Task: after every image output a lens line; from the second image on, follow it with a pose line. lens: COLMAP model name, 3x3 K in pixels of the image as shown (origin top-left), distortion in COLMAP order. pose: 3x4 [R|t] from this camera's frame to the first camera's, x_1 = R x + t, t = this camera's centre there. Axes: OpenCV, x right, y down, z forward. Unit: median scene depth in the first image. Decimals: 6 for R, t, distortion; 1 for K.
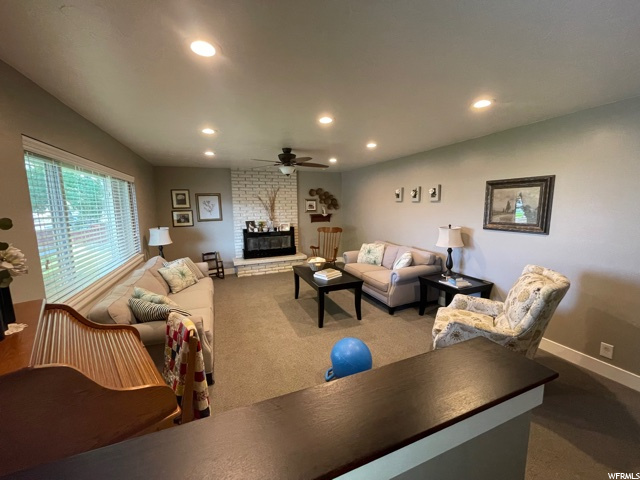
lens RADIAL K [[259.1, 0, 319.4], [0, 259.1, 241.3], [0, 0, 1]] dist [0.002791, 0.001925]
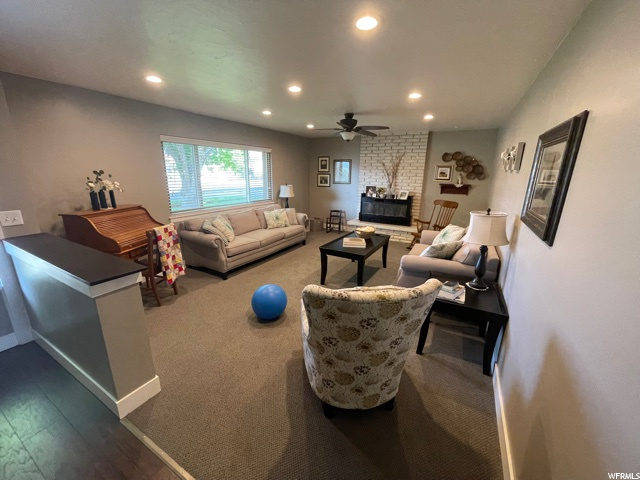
lens RADIAL K [[259.1, 0, 319.5], [0, 259.1, 240.1], [0, 0, 1]] dist [0.002791, 0.001925]
pose [[0.624835, 0.225632, -0.747443, 0.436139], [-0.133614, 0.974111, 0.182360, -0.028734], [0.769239, -0.014076, 0.638807, 0.162971]]
